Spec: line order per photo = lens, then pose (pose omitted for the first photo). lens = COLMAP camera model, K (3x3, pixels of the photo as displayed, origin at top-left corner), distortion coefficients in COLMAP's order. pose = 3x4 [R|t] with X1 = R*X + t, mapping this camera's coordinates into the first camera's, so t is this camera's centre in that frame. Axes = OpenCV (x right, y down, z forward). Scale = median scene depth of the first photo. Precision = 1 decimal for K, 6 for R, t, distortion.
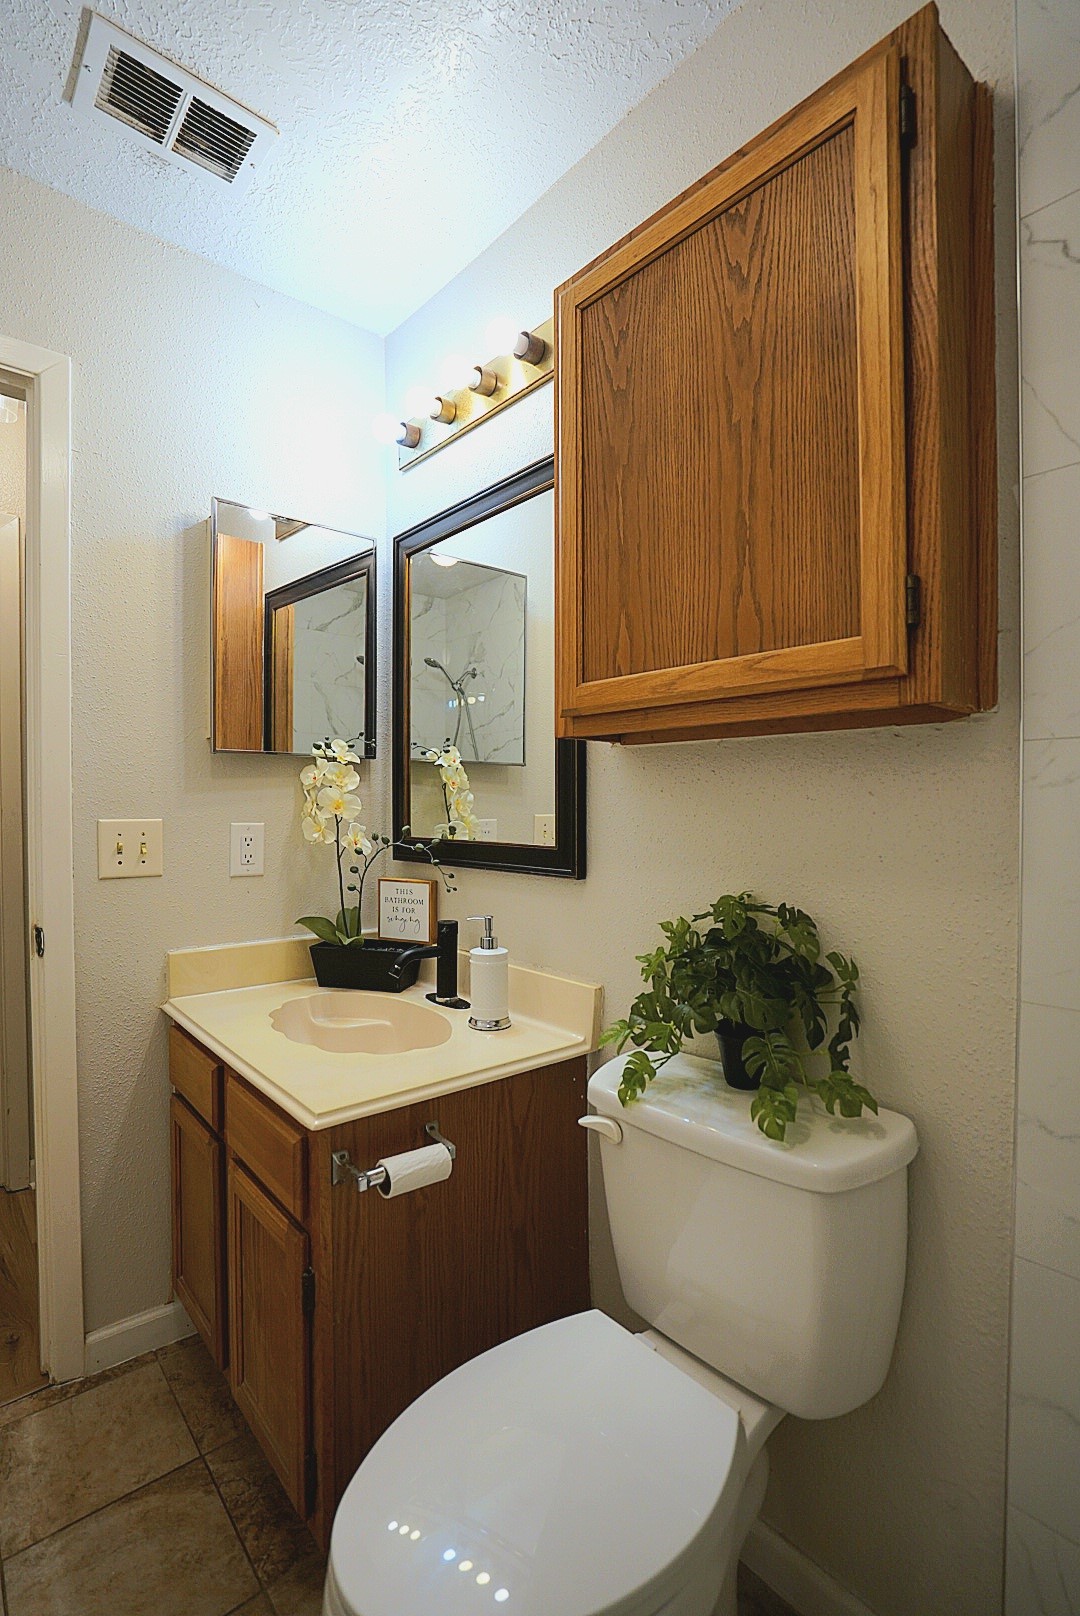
lens RADIAL K [[751.7, 0, 540.0], [0, 751.7, 808.0], [0, 0, 1]] dist [-0.061396, 0.029406]
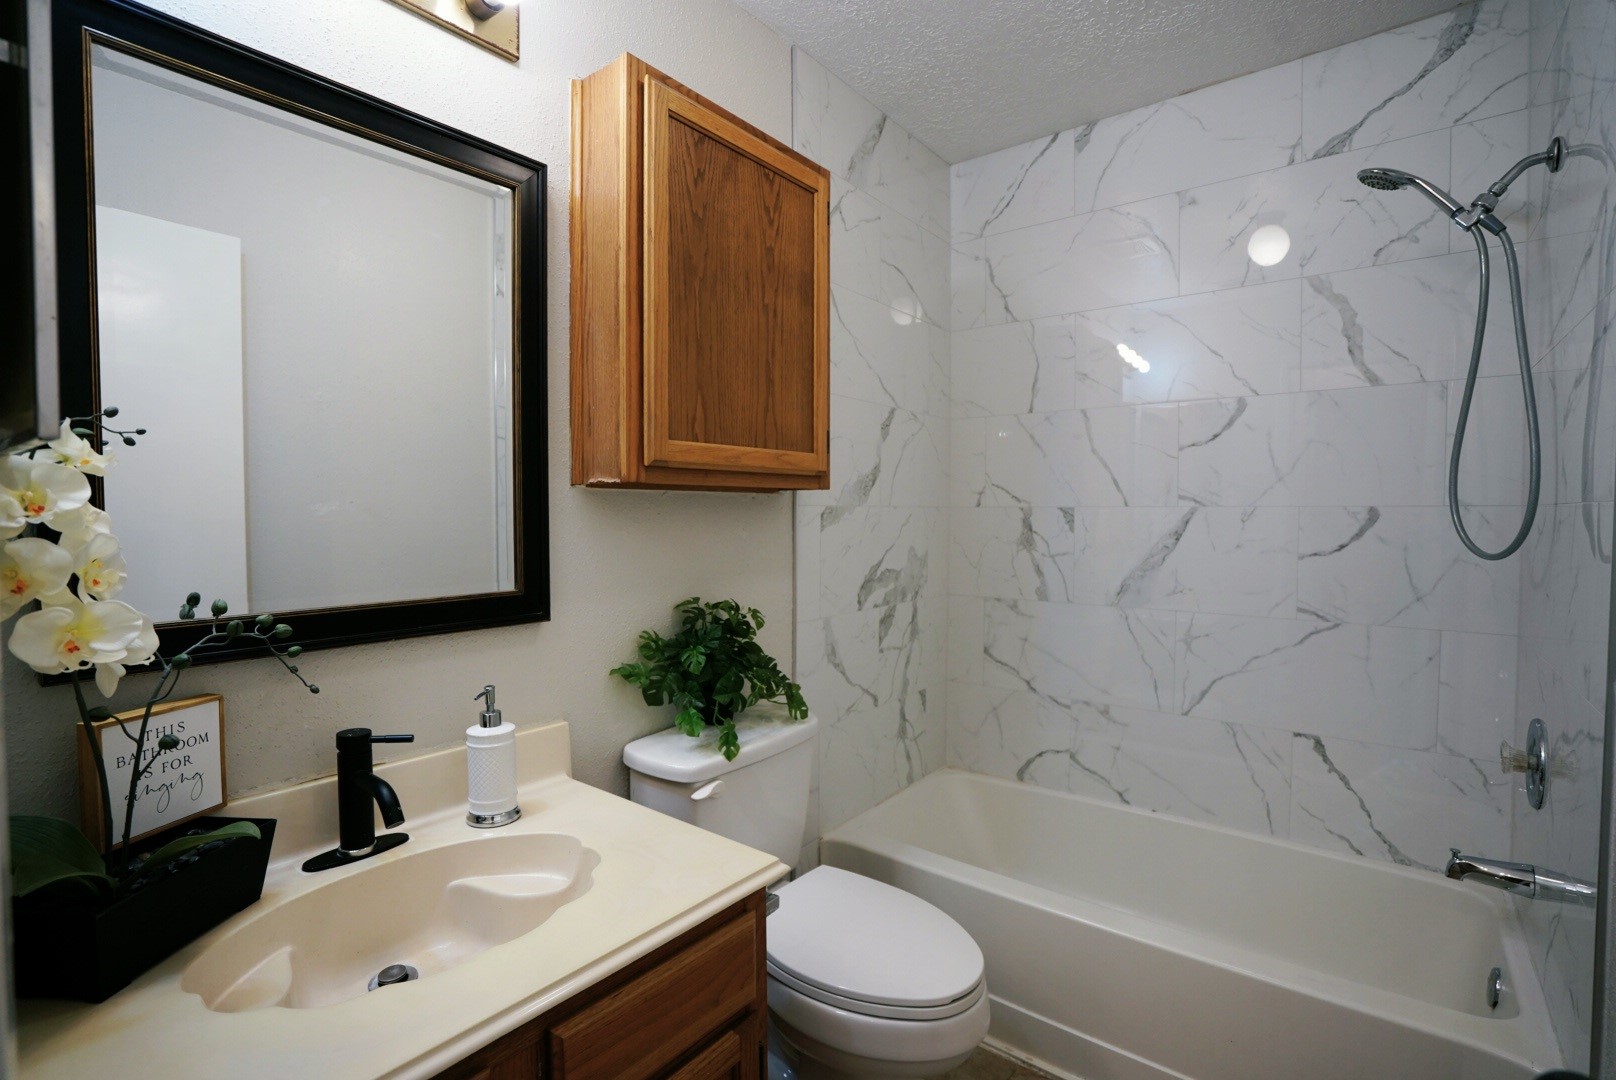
lens RADIAL K [[751.7, 0, 802.4], [0, 751.7, 534.0], [0, 0, 1]] dist [-0.061396, 0.029406]
pose [[-0.191554, -0.034433, 0.980878, -1.235232], [0.003049, 0.999359, 0.035677, -0.064828], [-0.981477, 0.009825, -0.191327, 1.105343]]
